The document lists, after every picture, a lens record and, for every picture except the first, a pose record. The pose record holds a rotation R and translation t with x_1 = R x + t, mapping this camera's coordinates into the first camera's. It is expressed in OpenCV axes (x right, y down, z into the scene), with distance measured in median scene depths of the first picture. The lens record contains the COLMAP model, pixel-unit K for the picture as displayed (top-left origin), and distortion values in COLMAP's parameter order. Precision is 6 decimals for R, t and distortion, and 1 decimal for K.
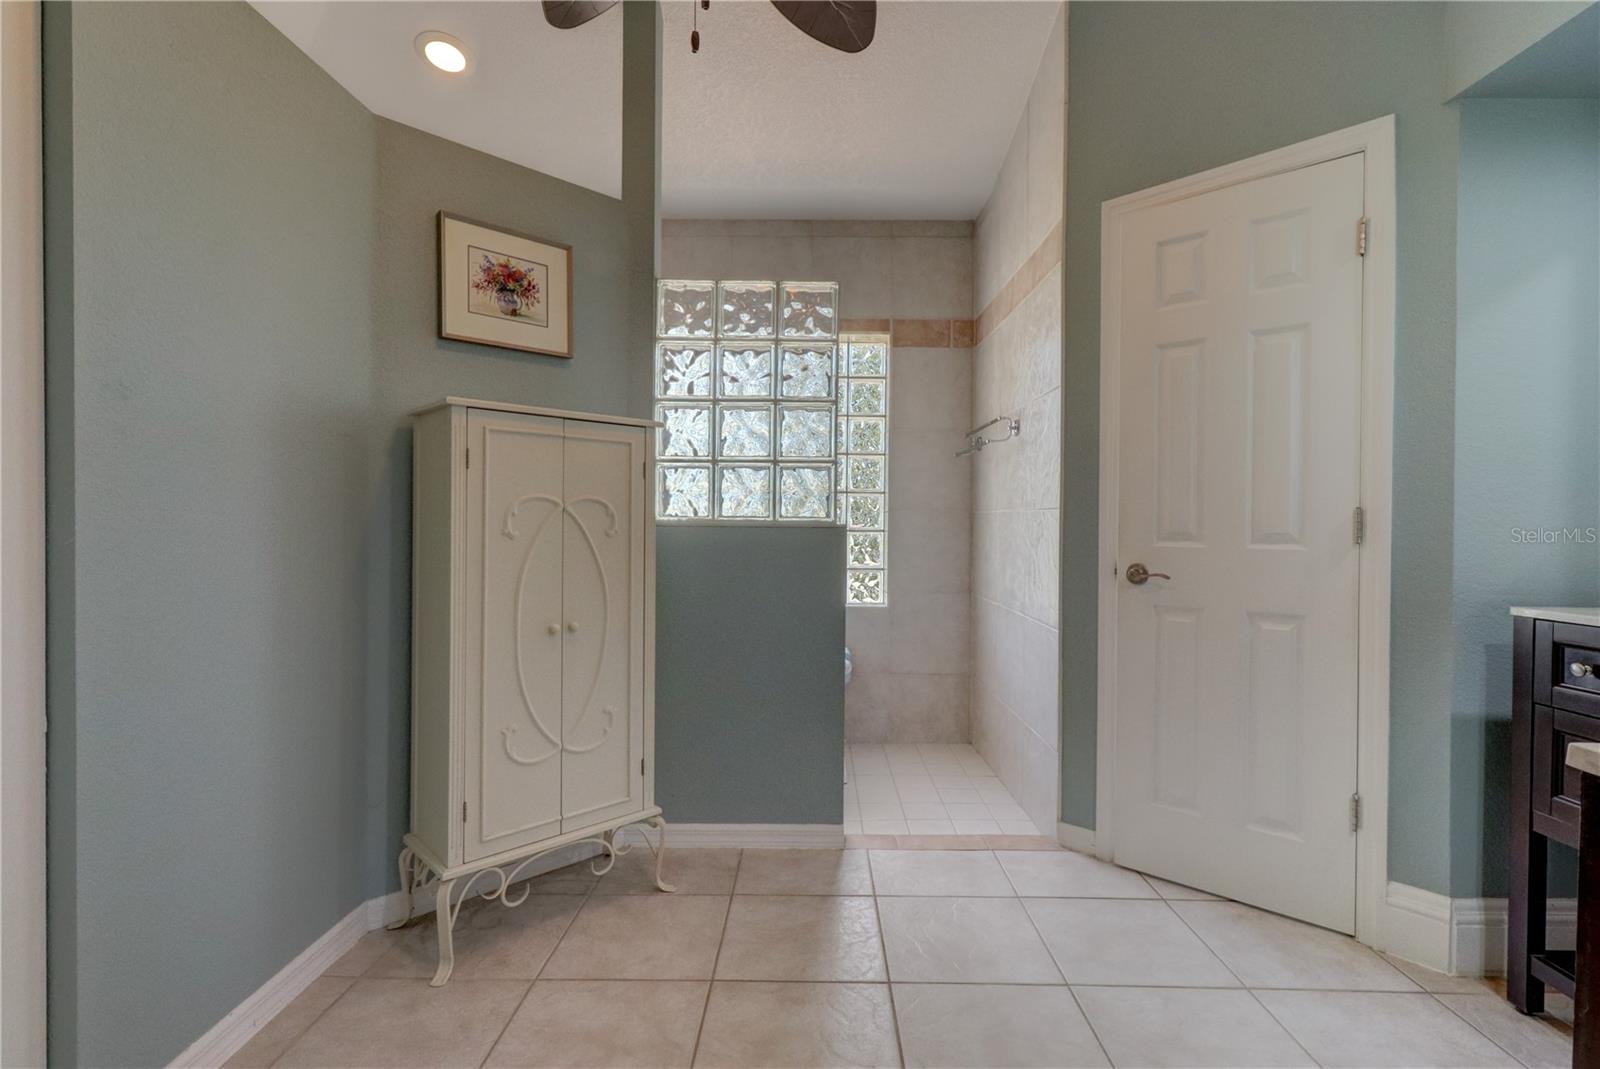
lens RADIAL K [[750.3, 0, 807.8], [0, 750.3, 532.0], [0, 0, 1]] dist [0.003230, -0.001280]
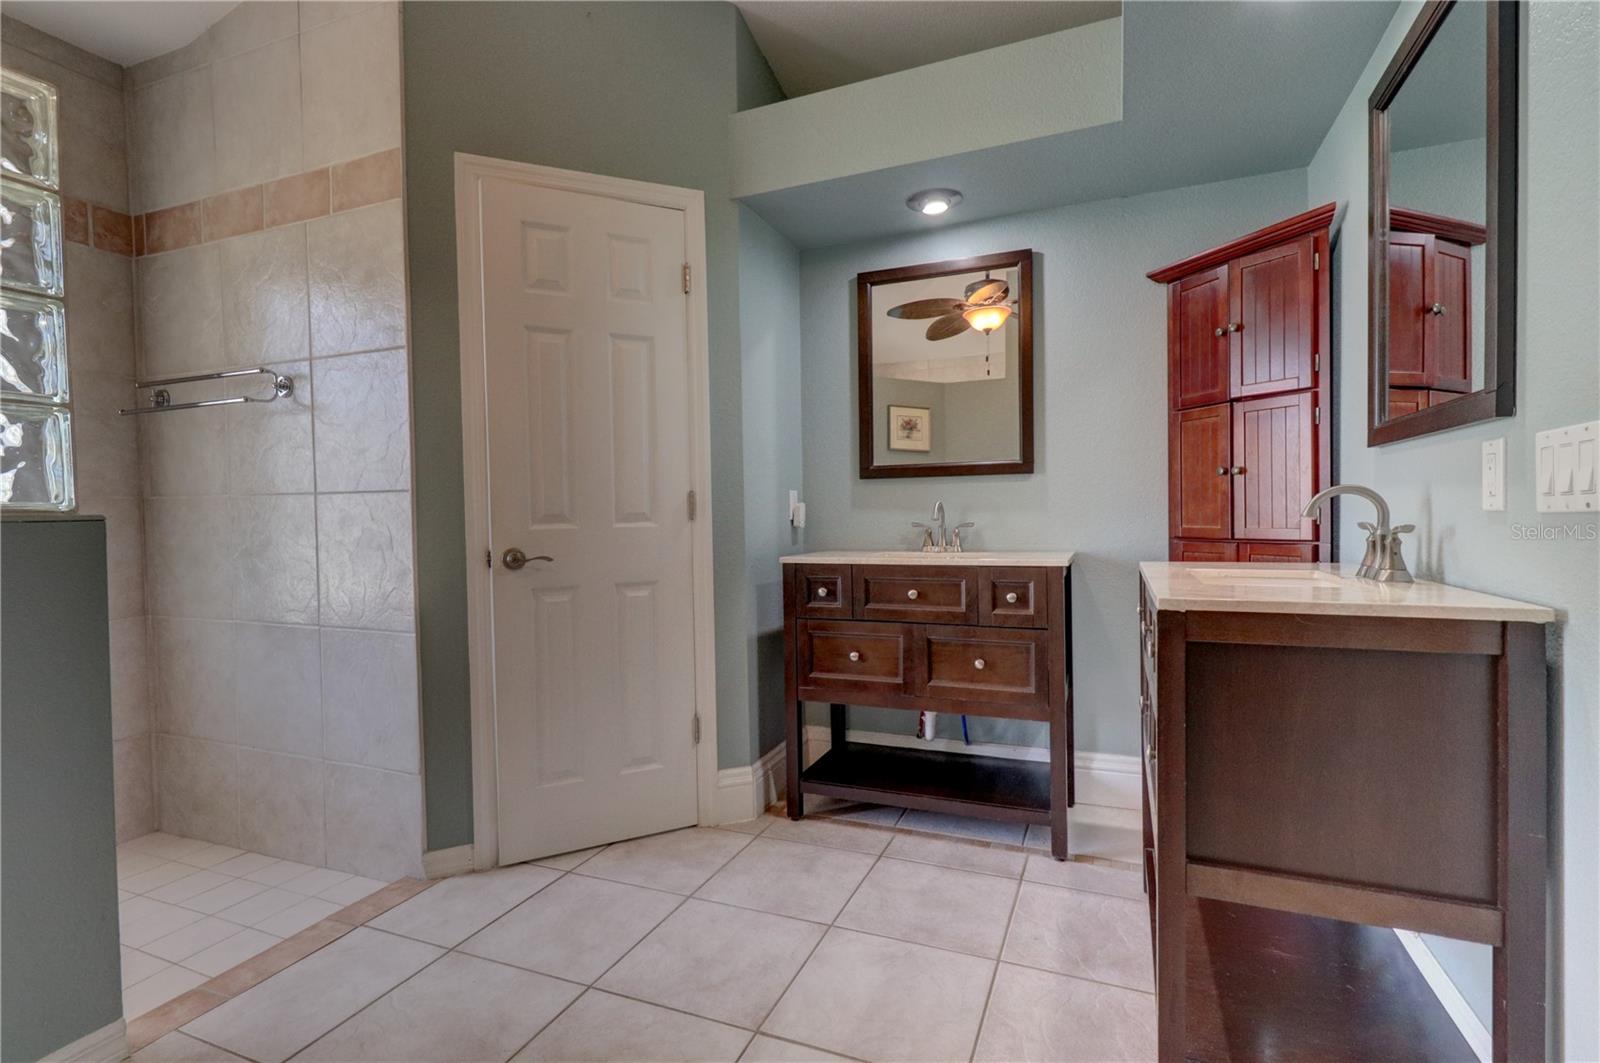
lens RADIAL K [[750.3, 0, 809.2], [0, 750.3, 528.1], [0, 0, 1]] dist [0.003230, -0.001280]
pose [[0.367144, -0.039563, 0.929322, -0.350526], [0.029940, 0.999080, 0.030704, -0.002404], [-0.929682, 0.016551, 0.367991, 0.316570]]
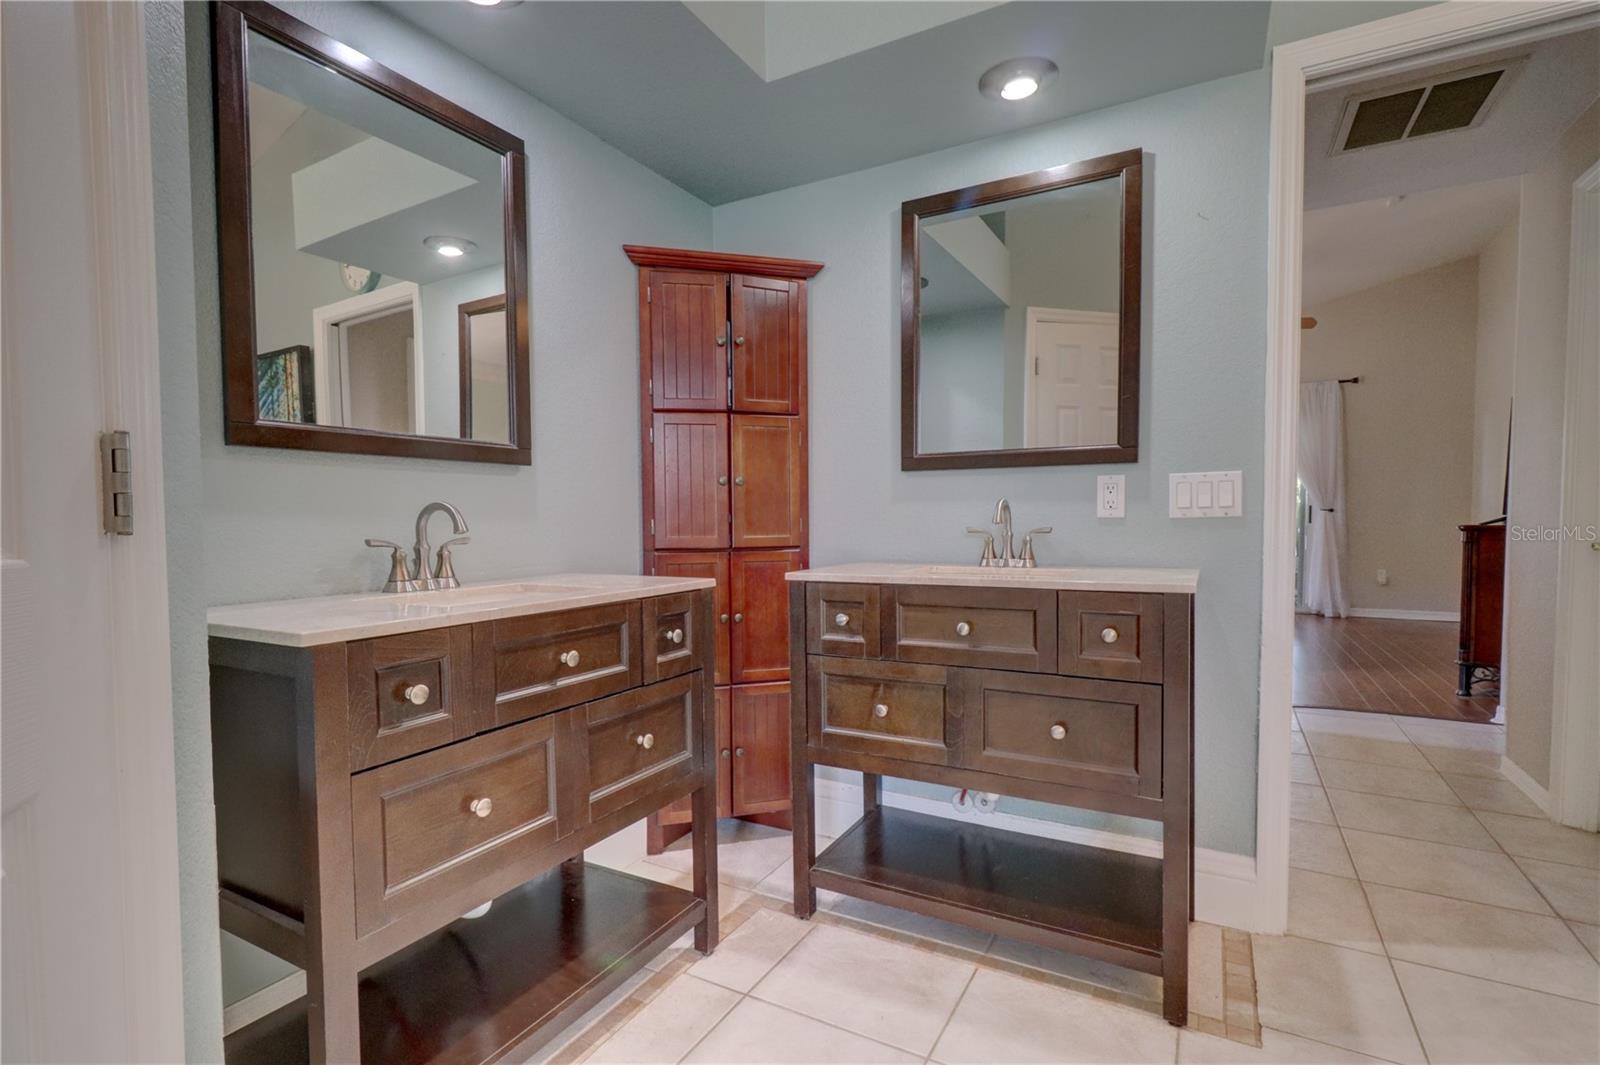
lens RADIAL K [[750.3, 0, 797.9], [0, 750.3, 544.5], [0, 0, 1]] dist [0.003230, -0.001280]
pose [[-0.885414, -0.024378, 0.464164, 0.256144], [-0.001148, 0.998735, 0.050263, 0.004032], [-0.464802, 0.043970, -0.884322, 1.048926]]
